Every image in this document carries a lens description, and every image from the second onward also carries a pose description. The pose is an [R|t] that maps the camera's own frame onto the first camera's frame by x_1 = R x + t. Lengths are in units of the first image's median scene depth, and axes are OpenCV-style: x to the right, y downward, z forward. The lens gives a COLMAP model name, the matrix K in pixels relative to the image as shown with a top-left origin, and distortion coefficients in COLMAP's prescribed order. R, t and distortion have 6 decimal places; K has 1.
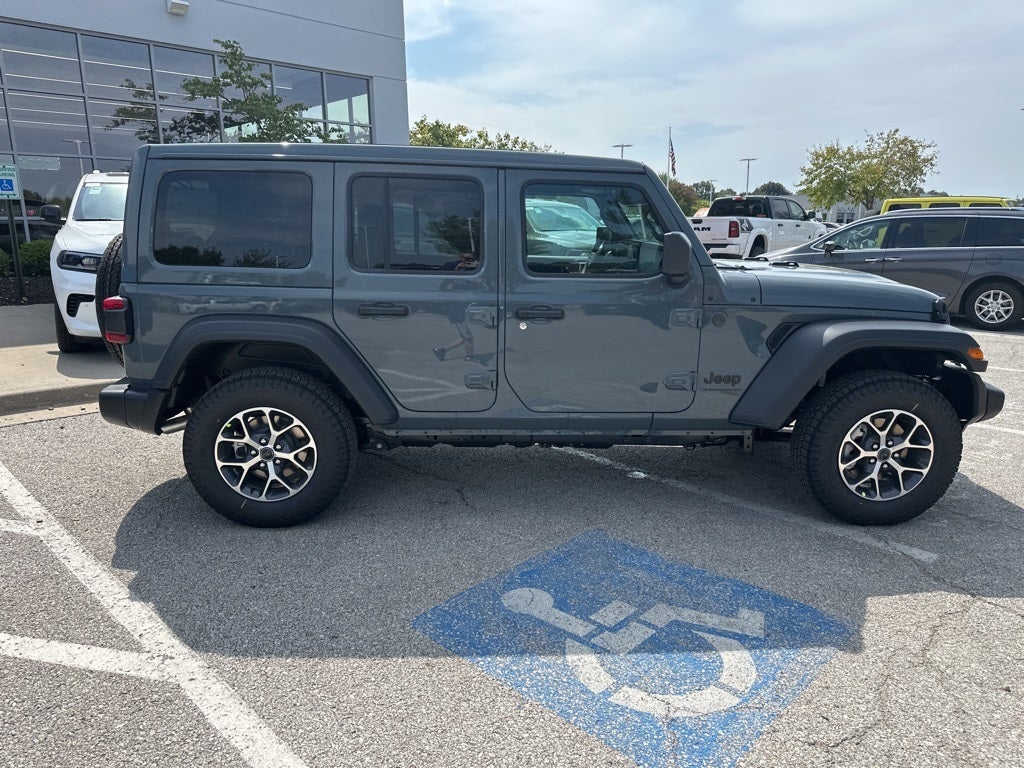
lens RADIAL K [[724.9, 0, 510.4], [0, 724.9, 376.9], [0, 0, 1]] dist [0.033711, -0.040679]
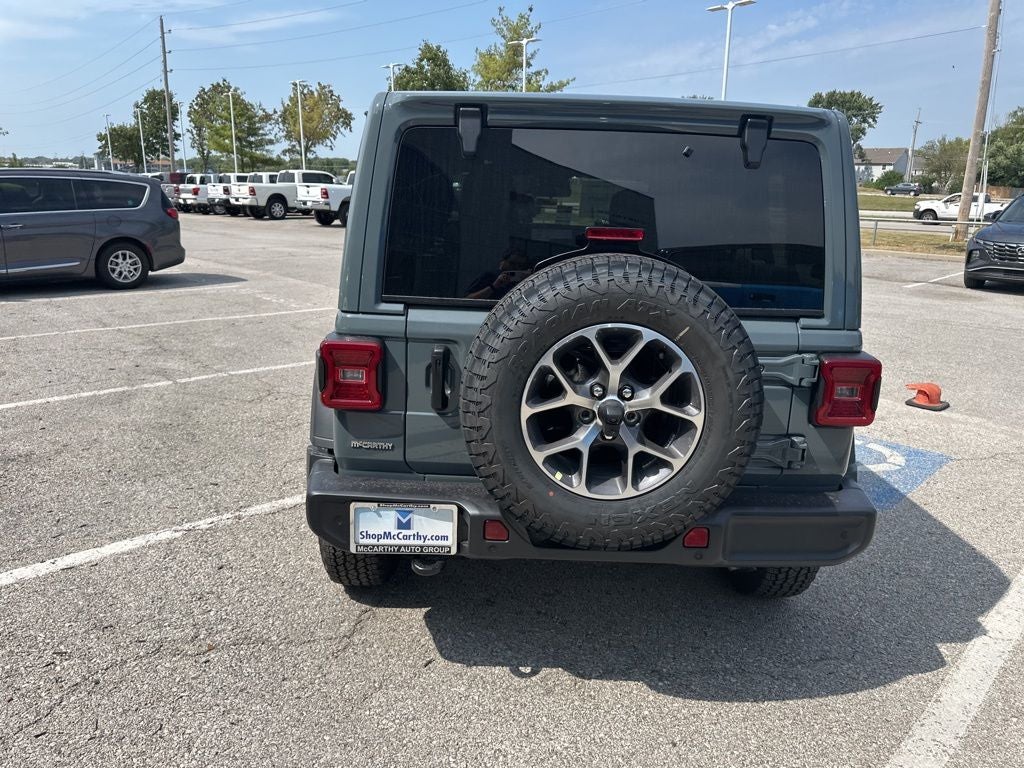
lens RADIAL K [[724.9, 0, 511.3], [0, 724.9, 366.9], [0, 0, 1]] dist [0.033711, -0.040679]
pose [[0.025855, -0.235657, 0.971492, -1.116630], [0.181293, 0.956808, 0.227270, -0.284482], [-0.983089, 0.170249, 0.067461, 1.207100]]
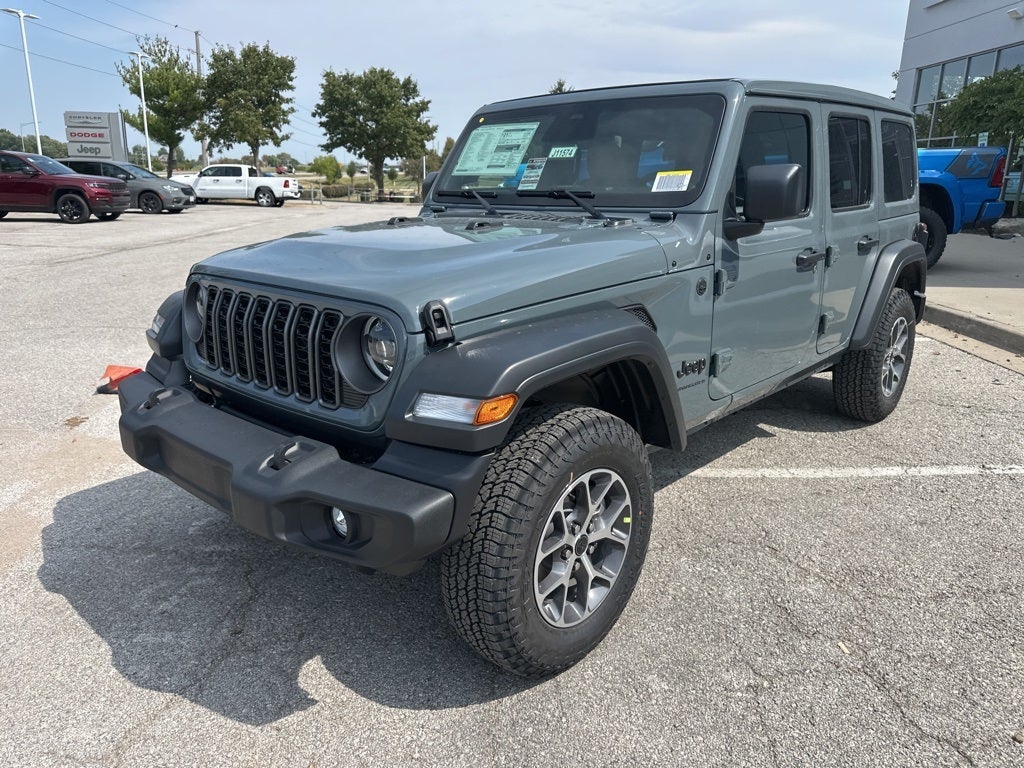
lens RADIAL K [[724.9, 0, 510.9], [0, 724.9, 380.6], [0, 0, 1]] dist [0.033711, -0.040679]
pose [[-0.698966, 0.186790, -0.690330, 0.929180], [-0.157175, 0.901564, 0.403087, -0.356662], [0.697669, 0.390247, -0.600803, 1.769602]]
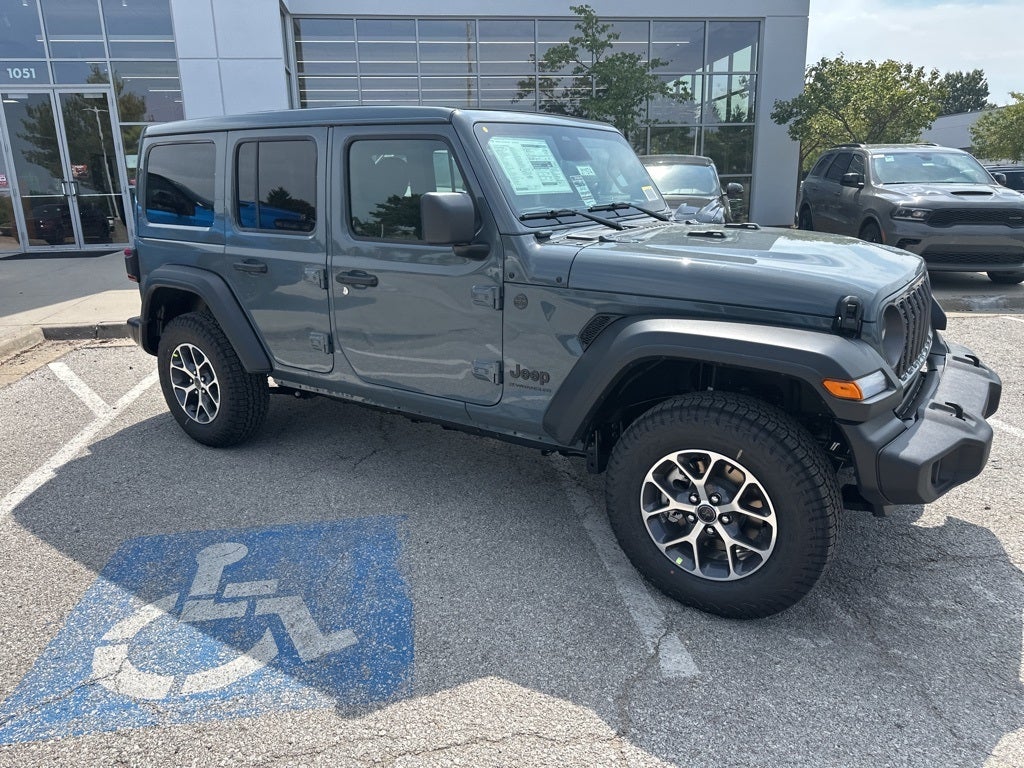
lens RADIAL K [[724.9, 0, 506.7], [0, 724.9, 382.9], [0, 0, 1]] dist [0.033711, -0.040679]
pose [[0.793835, 0.143341, -0.590998, 0.762819], [-0.106636, 0.989577, 0.096779, -0.064101], [0.598711, -0.013805, 0.800846, 0.338871]]
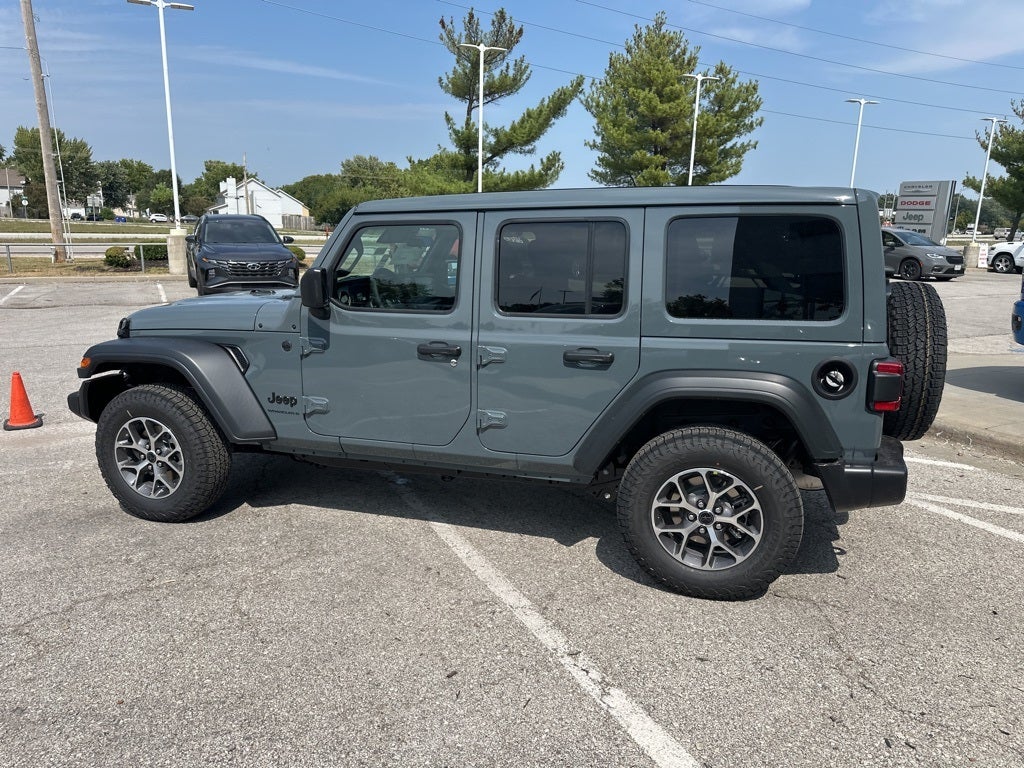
lens RADIAL K [[724.9, 0, 505.5], [0, 724.9, 384.0], [0, 0, 1]] dist [0.033711, -0.040679]
pose [[-0.945036, -0.082259, 0.316449, -0.385184], [0.053564, 0.915810, 0.398023, -0.535088], [-0.322548, 0.393096, -0.861068, 2.268648]]
